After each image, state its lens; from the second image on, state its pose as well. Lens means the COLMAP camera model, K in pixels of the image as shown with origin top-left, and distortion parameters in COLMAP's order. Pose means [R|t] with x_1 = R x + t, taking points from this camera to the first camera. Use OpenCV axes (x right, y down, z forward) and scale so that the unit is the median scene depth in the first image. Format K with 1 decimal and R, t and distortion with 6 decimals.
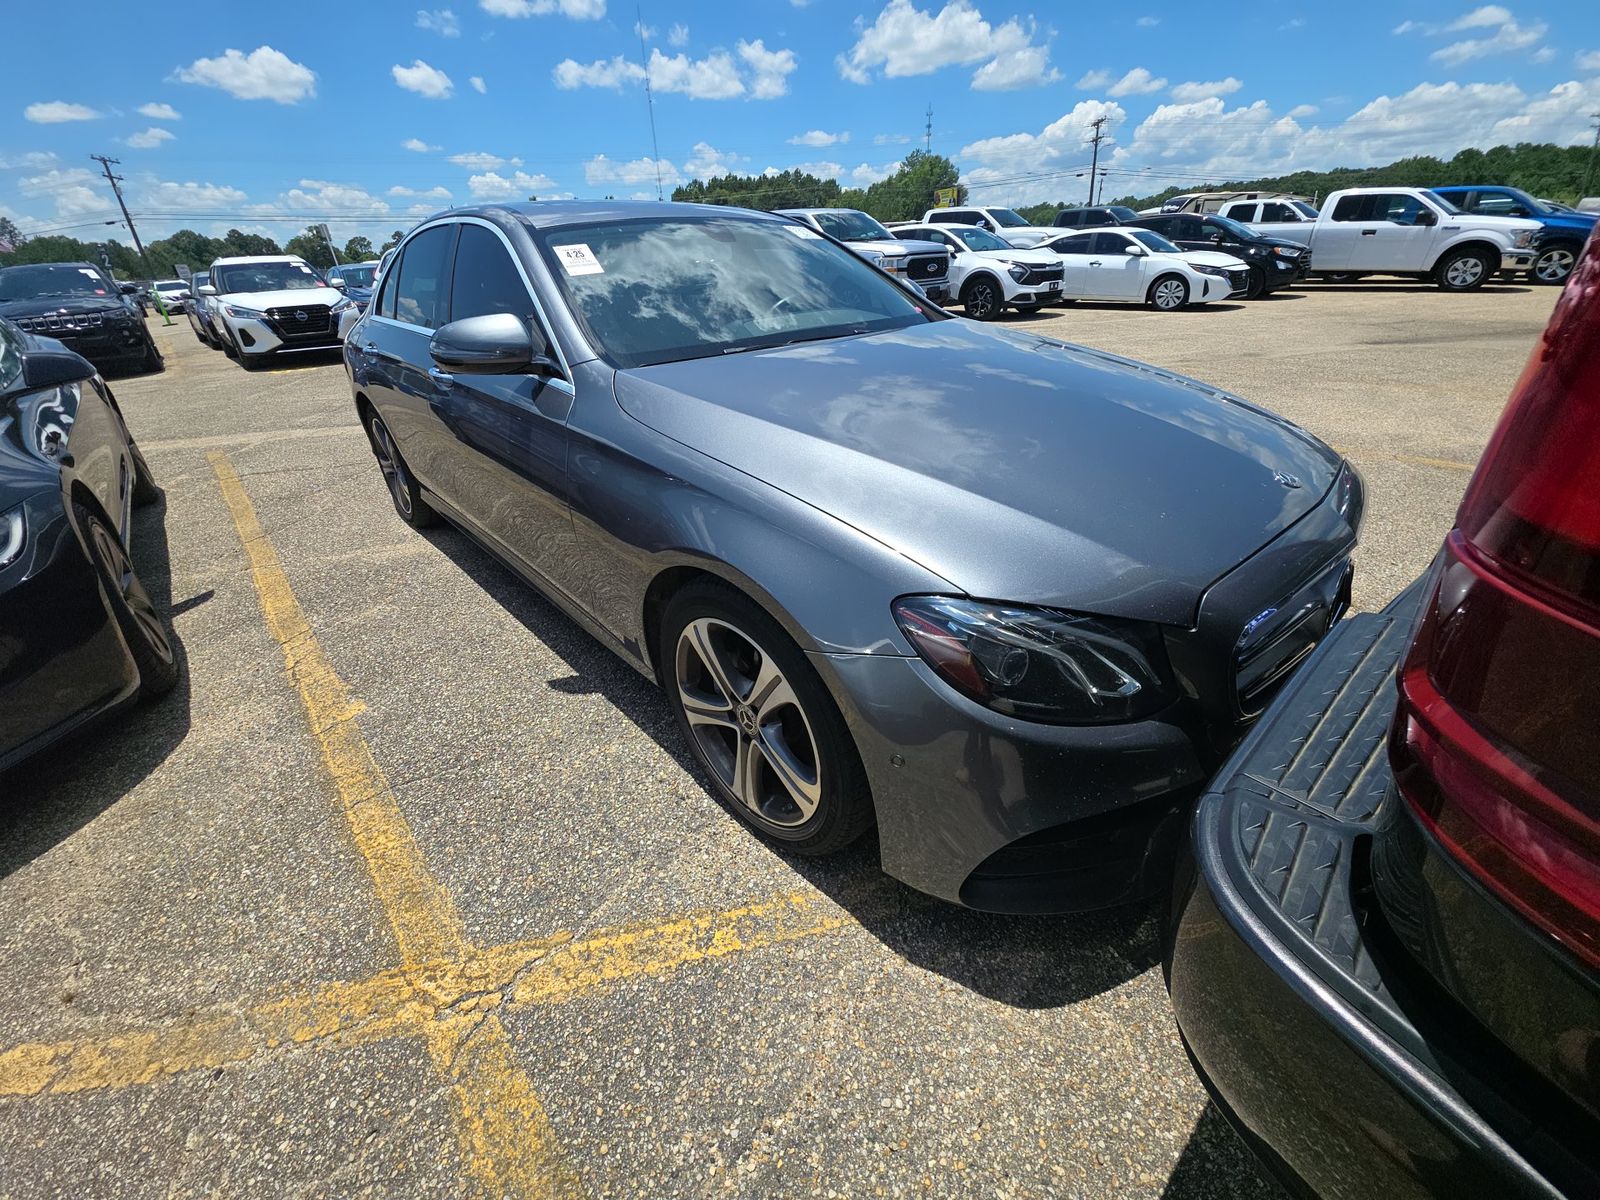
lens RADIAL K [[632.4, 0, 797.9], [0, 632.4, 593.2], [0, 0, 1]] dist [0.009341, -0.008898]
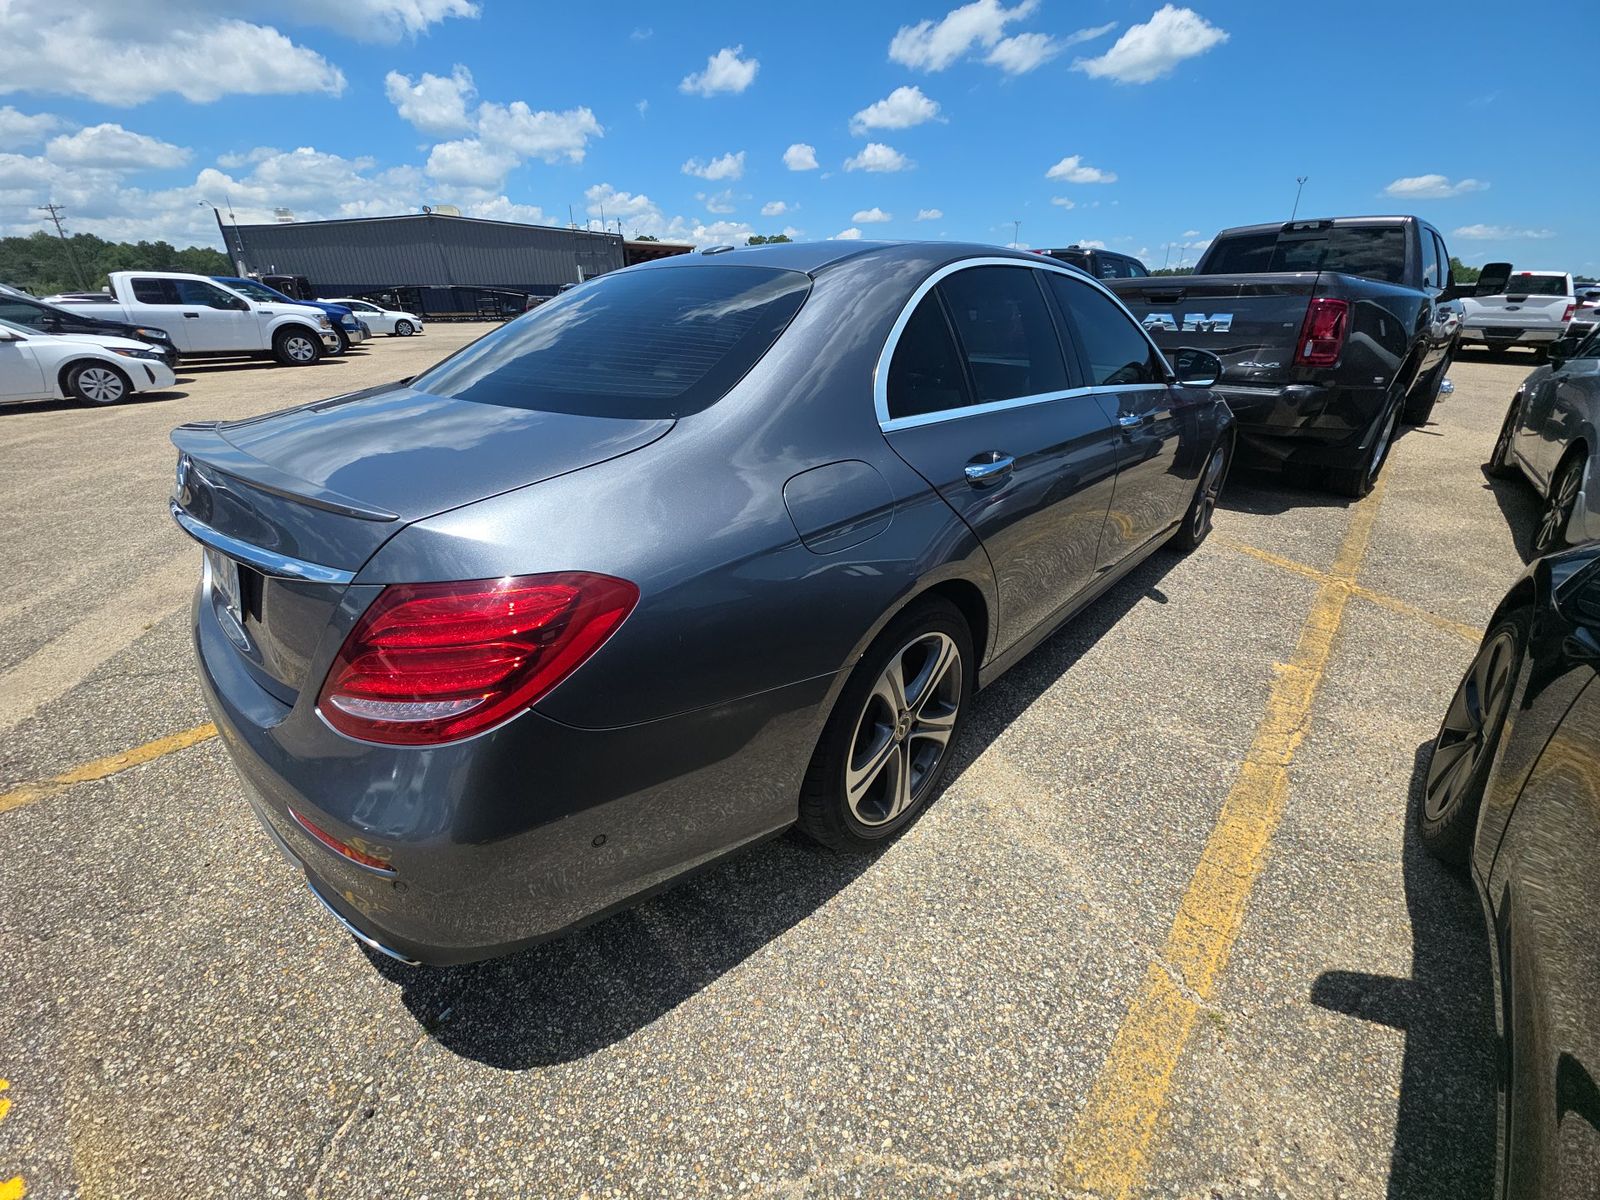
lens RADIAL K [[632.4, 0, 792.3], [0, 632.4, 602.3], [0, 0, 1]] dist [0.009341, -0.008898]
pose [[-0.066500, -0.384583, 0.920692, -0.309096], [0.475925, 0.798778, 0.368034, -0.146329], [-0.876968, 0.462655, 0.129914, 0.291605]]
